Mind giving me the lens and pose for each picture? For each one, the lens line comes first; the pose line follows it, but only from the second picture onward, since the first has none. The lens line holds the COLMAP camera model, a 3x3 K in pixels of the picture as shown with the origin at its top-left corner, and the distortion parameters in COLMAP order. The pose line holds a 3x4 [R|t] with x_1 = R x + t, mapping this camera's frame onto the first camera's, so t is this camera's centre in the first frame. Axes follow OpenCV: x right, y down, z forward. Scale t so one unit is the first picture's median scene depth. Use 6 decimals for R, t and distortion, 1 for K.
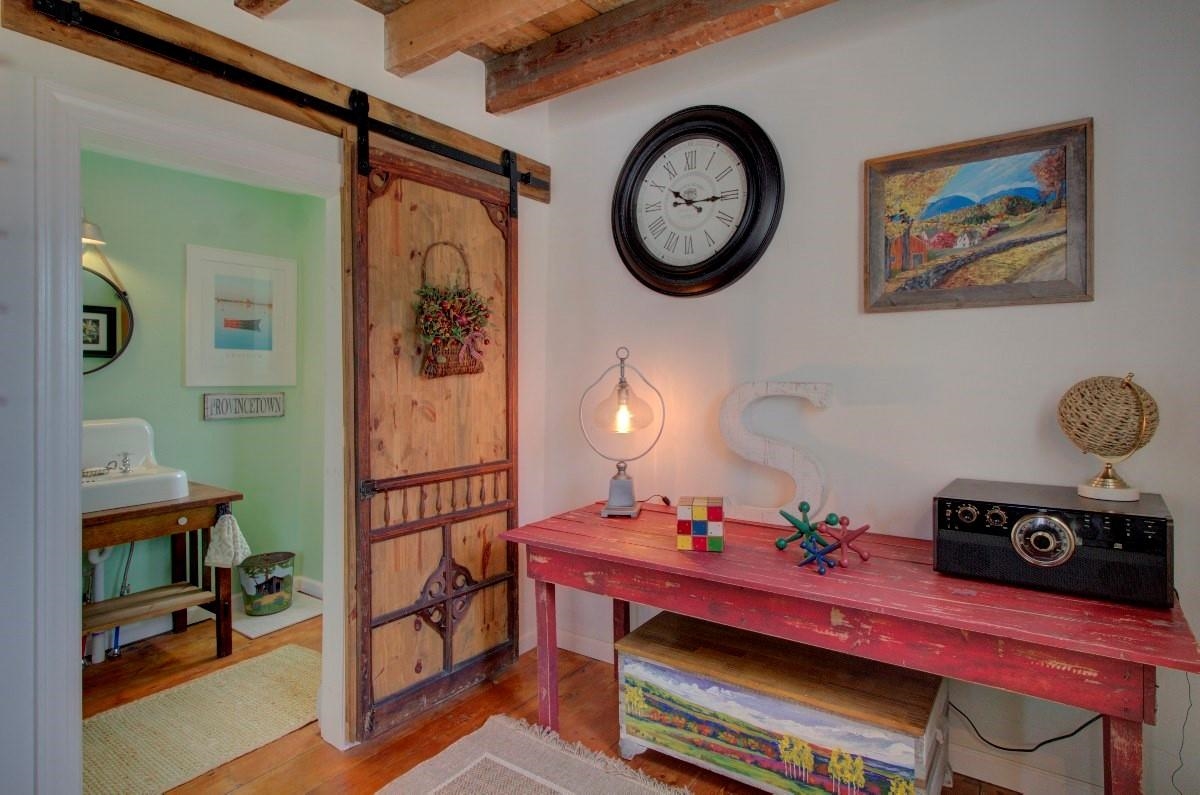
lens RADIAL K [[646.5, 0, 601.5], [0, 646.5, 379.8], [0, 0, 1]] dist [-0.003601, 0.004847]
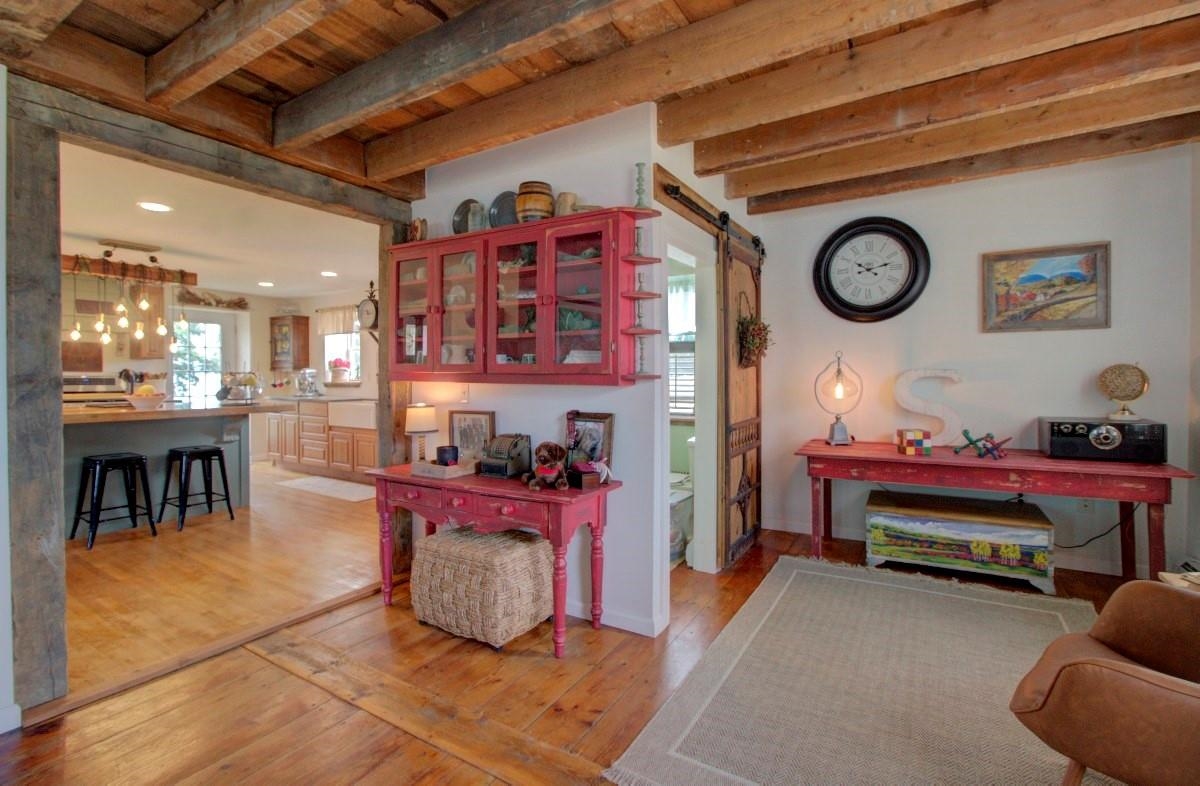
lens RADIAL K [[545.2, 0, 602.2], [0, 545.2, 377.5], [0, 0, 1]] dist [-0.001002, 0.001777]
pose [[0.996110, -0.007182, 0.087827, -0.950463], [0.007275, 0.999973, -0.000745, 0.024681], [-0.087820, 0.001382, 0.996135, -0.564467]]
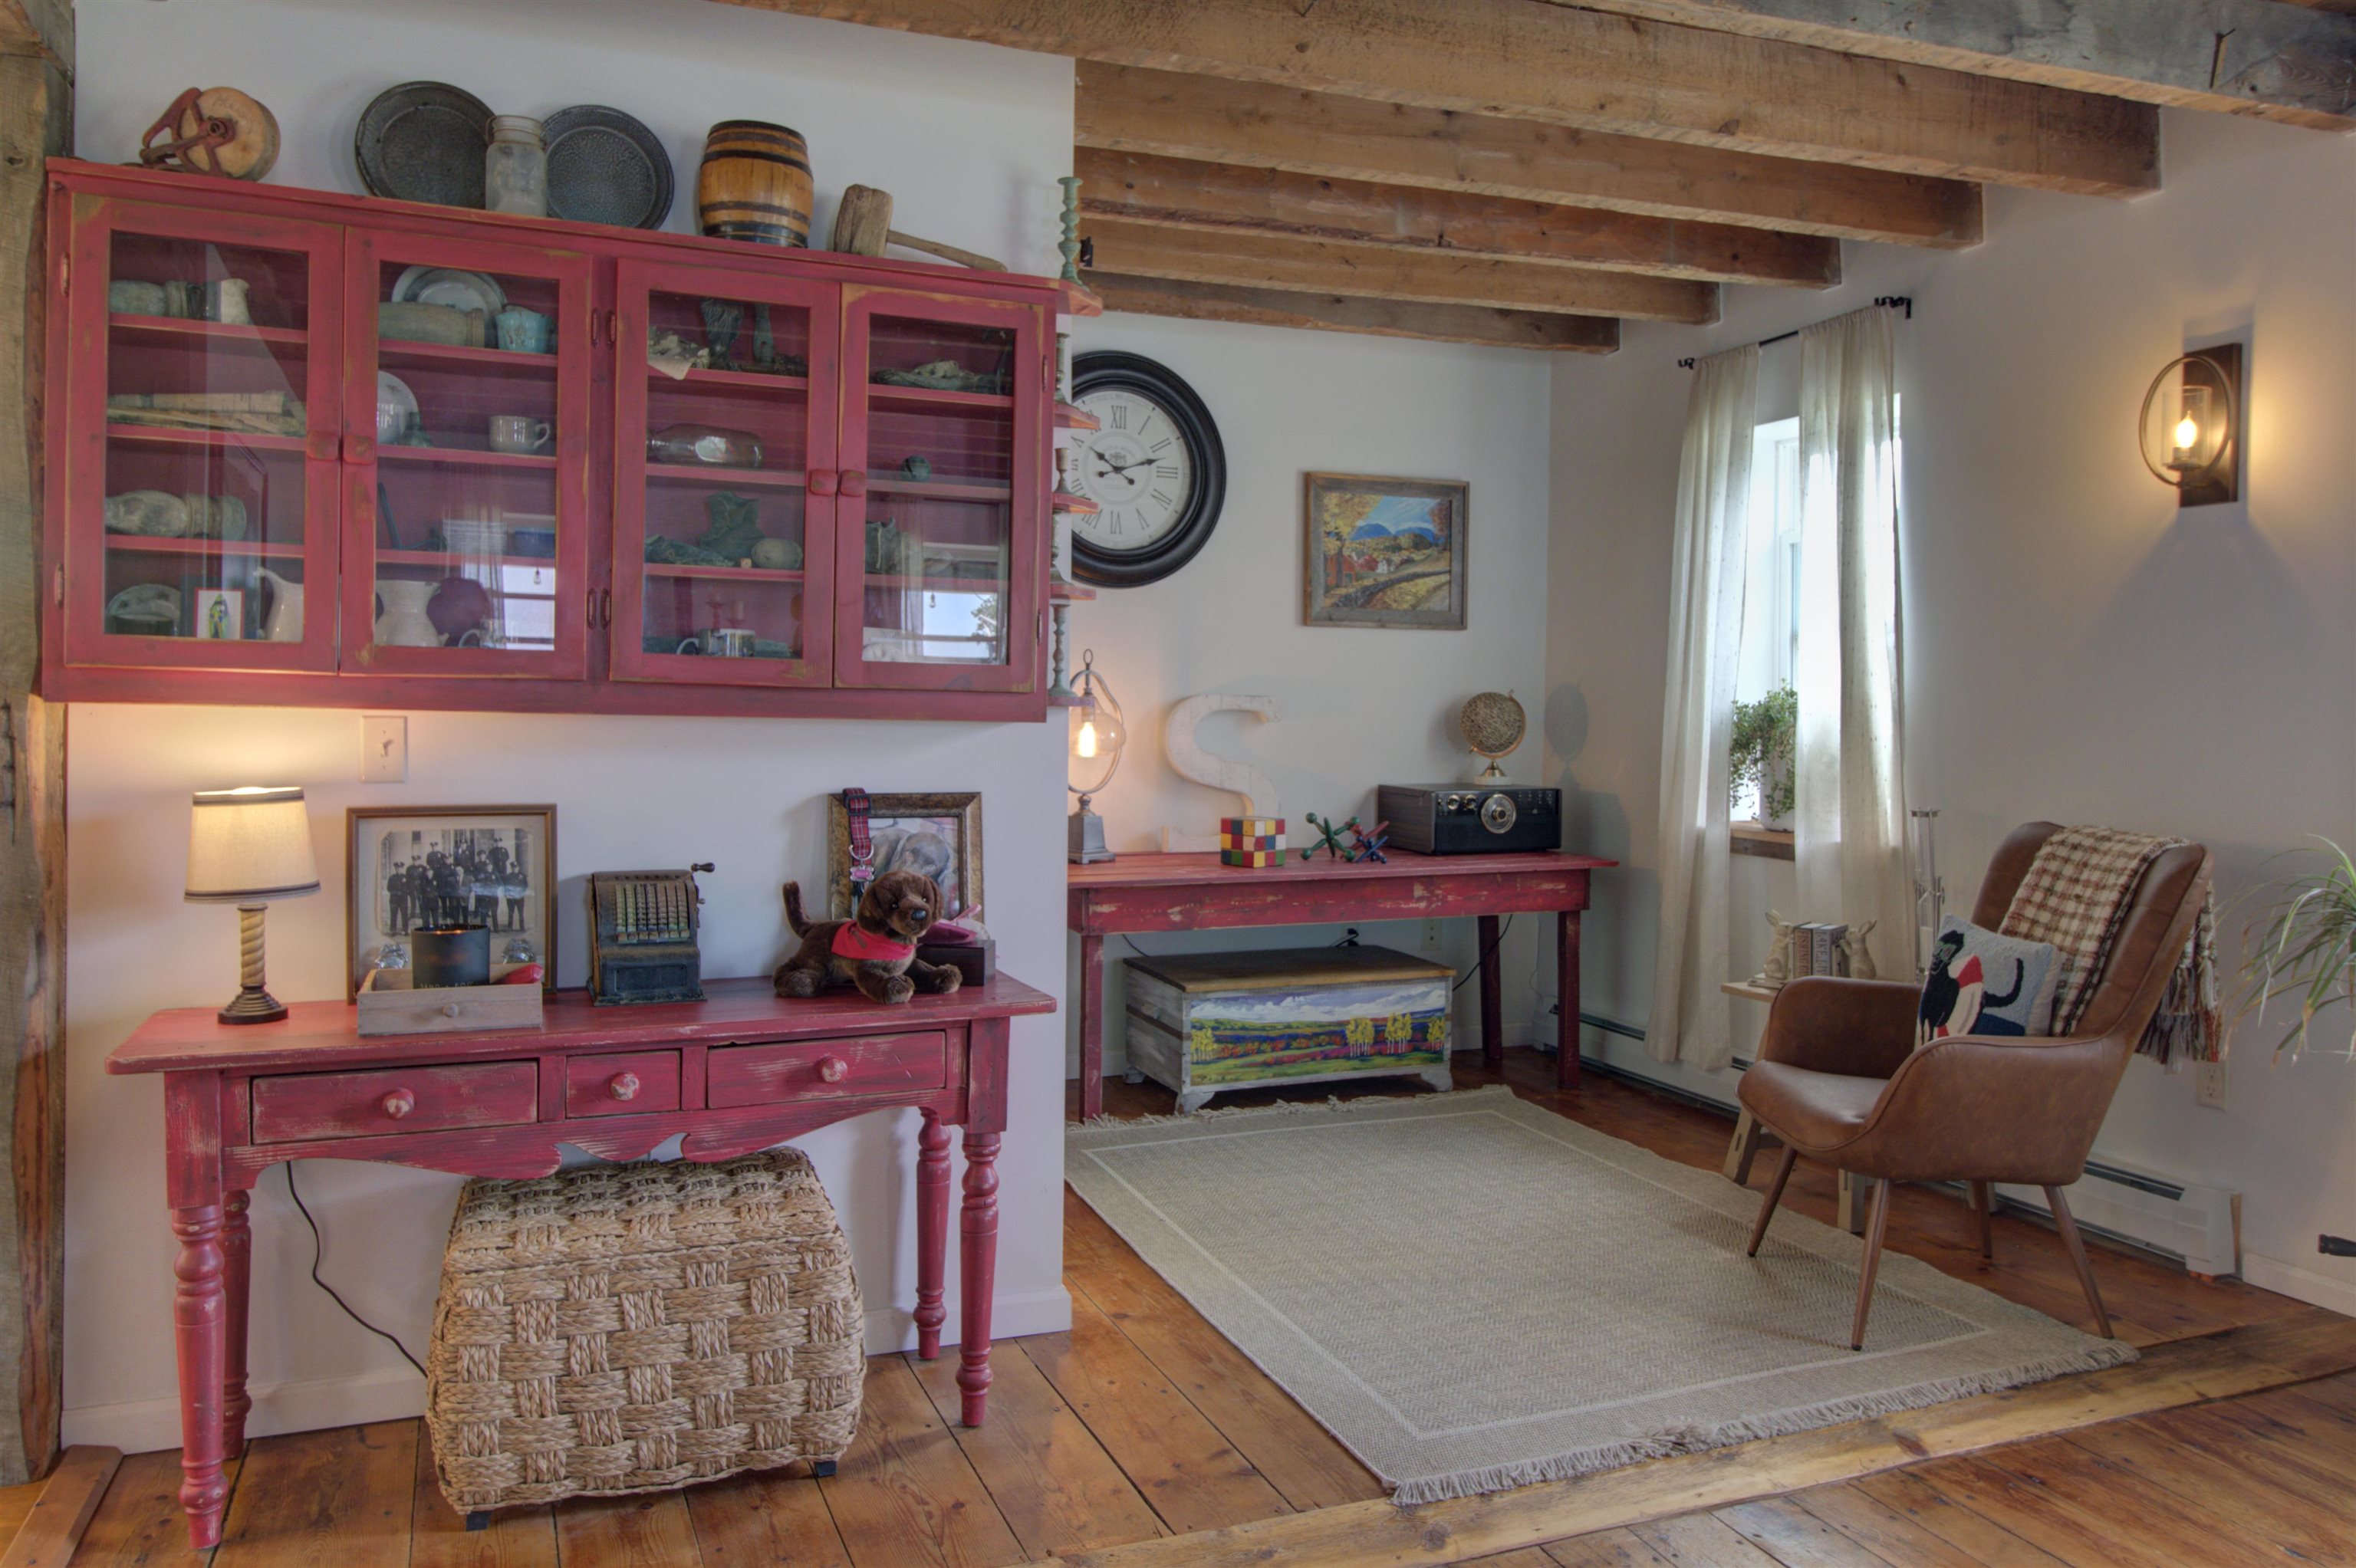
lens RADIAL K [[1736.0, 0, 1171.8], [0, 1736.0, 738.3], [0, 0, 1]] dist [0.035084, 0.000510]
pose [[0.534720, -0.009895, 0.844971, -2.143504], [-0.004599, 0.999883, 0.014619, 0.034142], [-0.845017, -0.011703, 0.534612, -0.274094]]
